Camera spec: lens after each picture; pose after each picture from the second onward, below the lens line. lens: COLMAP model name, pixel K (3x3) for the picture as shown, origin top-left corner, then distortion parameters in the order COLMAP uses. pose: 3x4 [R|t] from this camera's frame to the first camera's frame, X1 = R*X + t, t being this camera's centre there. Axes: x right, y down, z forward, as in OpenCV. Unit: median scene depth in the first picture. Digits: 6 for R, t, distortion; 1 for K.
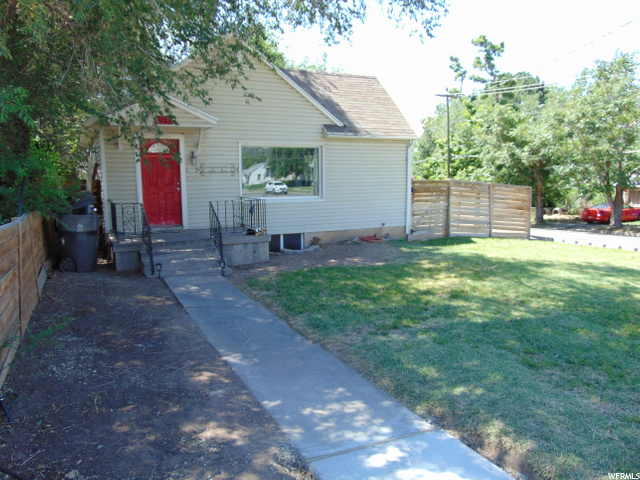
lens RADIAL K [[482.0, 0, 318.1], [0, 482.0, 237.0], [0, 0, 1]] dist [-0.034404, 0.069467]
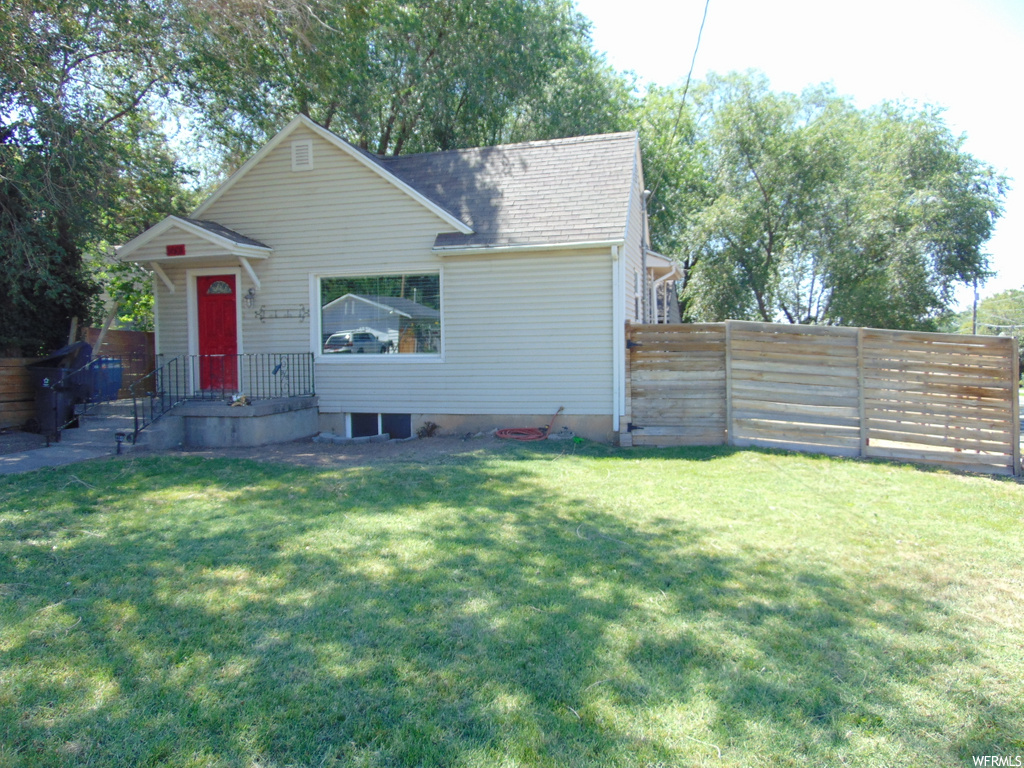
lens RADIAL K [[771.1, 0, 509.0], [0, 771.1, 379.3], [0, 0, 1]] dist [-0.034404, 0.069467]
pose [[0.741936, 0.028526, -0.669864, 0.709486], [-0.075178, 0.996334, -0.040839, -0.021085], [0.666243, 0.080659, 0.741360, 0.355307]]
